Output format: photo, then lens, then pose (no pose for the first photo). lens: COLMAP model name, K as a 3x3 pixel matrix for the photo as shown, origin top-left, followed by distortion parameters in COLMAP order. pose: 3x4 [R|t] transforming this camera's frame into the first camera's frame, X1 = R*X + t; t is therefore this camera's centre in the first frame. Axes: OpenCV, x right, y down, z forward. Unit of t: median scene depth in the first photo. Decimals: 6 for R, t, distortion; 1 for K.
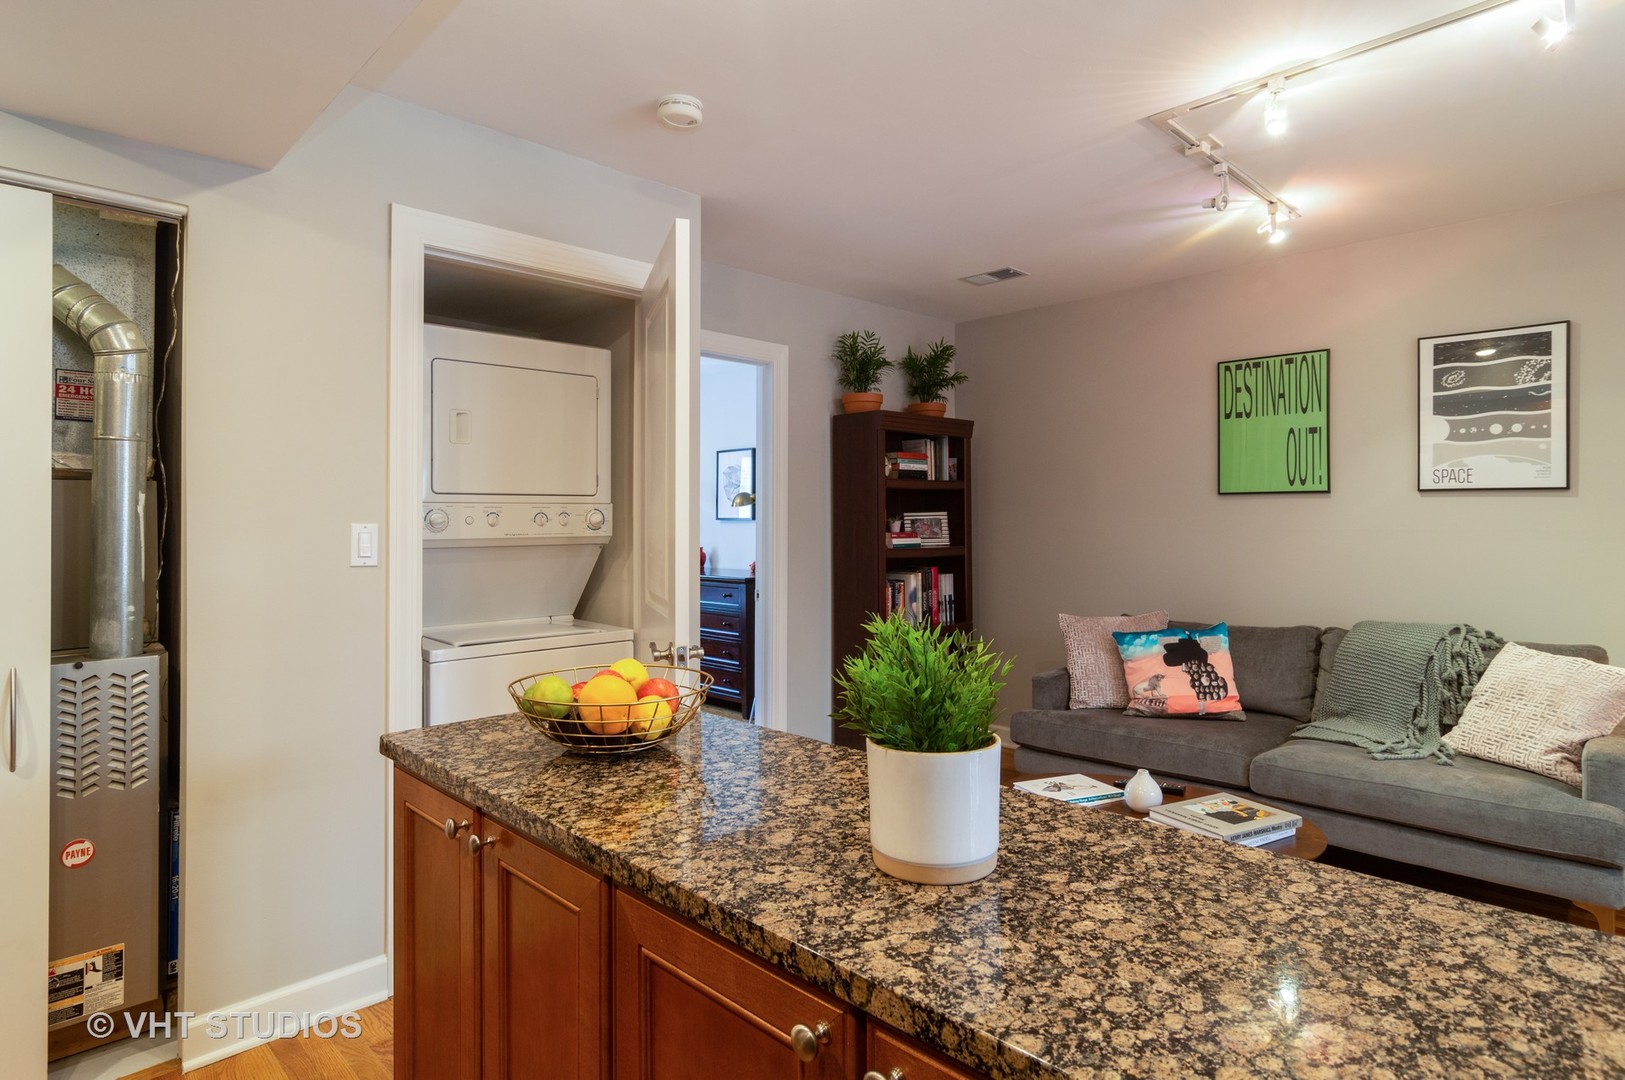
lens RADIAL K [[890.2, 0, 806.3], [0, 890.2, 513.5], [0, 0, 1]] dist [-0.000125, 0.001624]
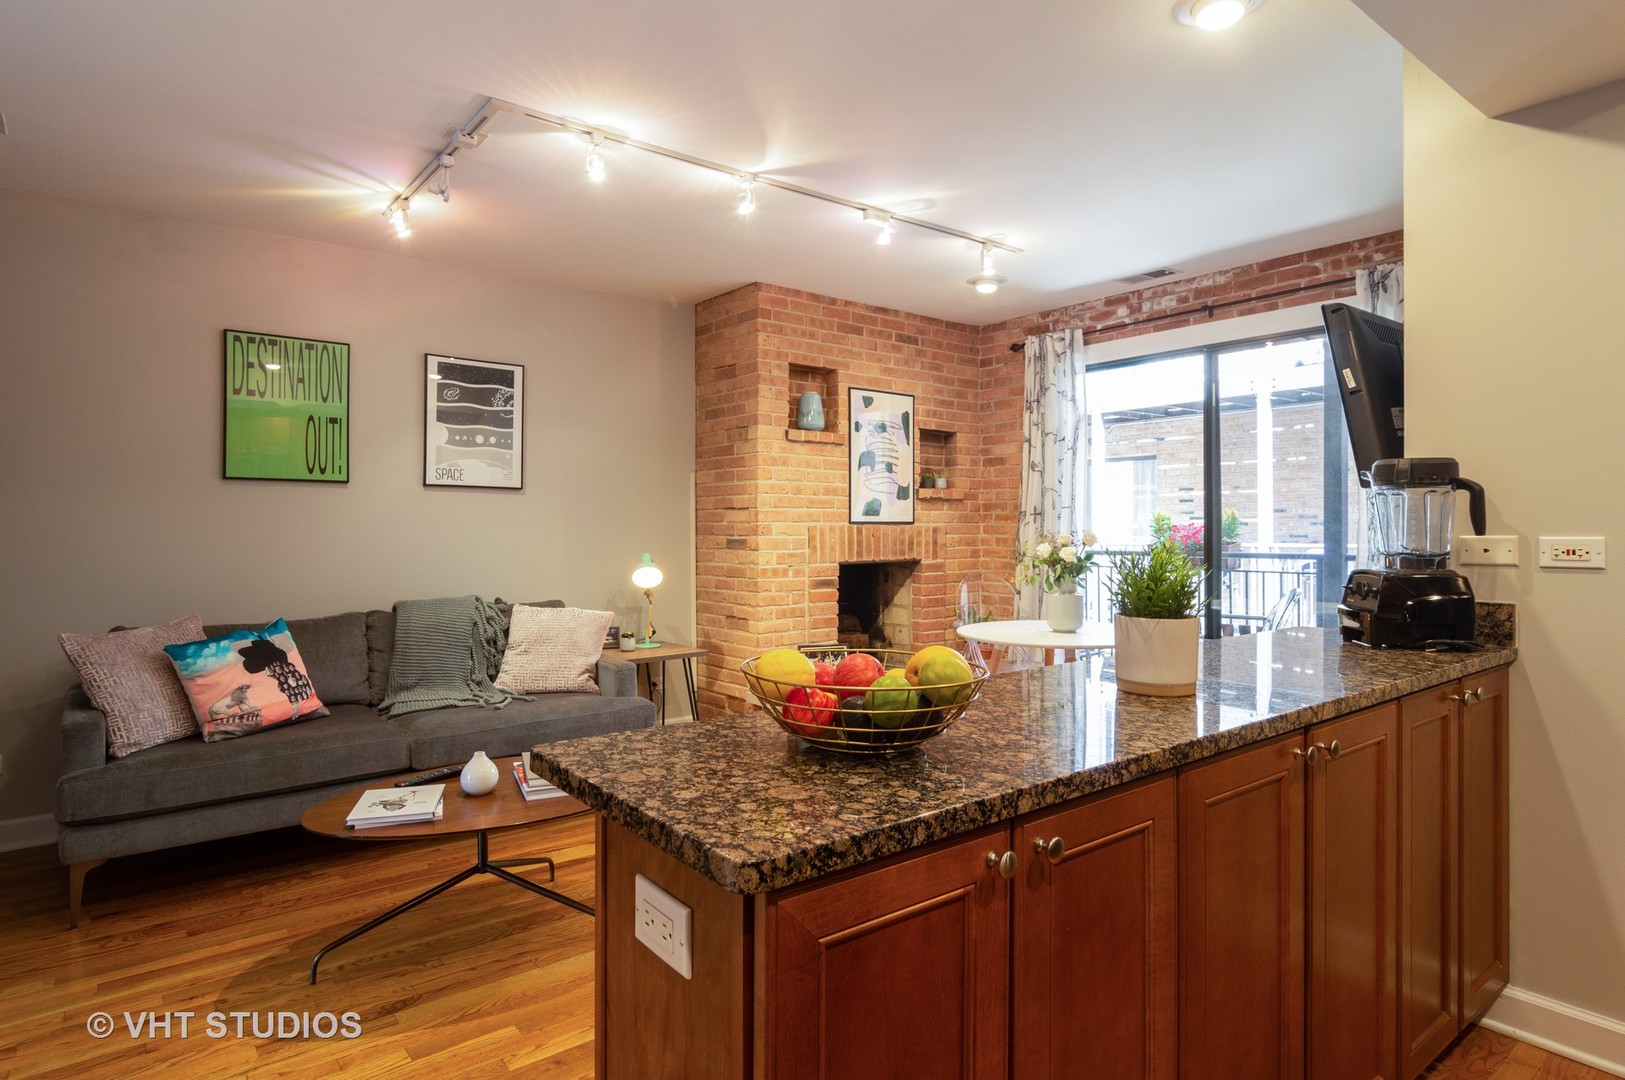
lens RADIAL K [[888.6, 0, 807.1], [0, 888.6, 525.6], [0, 0, 1]] dist [-0.001383, 0.002471]
pose [[0.107916, 0.004684, 0.994149, -0.399743], [-0.010756, 0.999936, -0.003544, 0.025148], [-0.994102, -0.010310, 0.107959, 0.376524]]
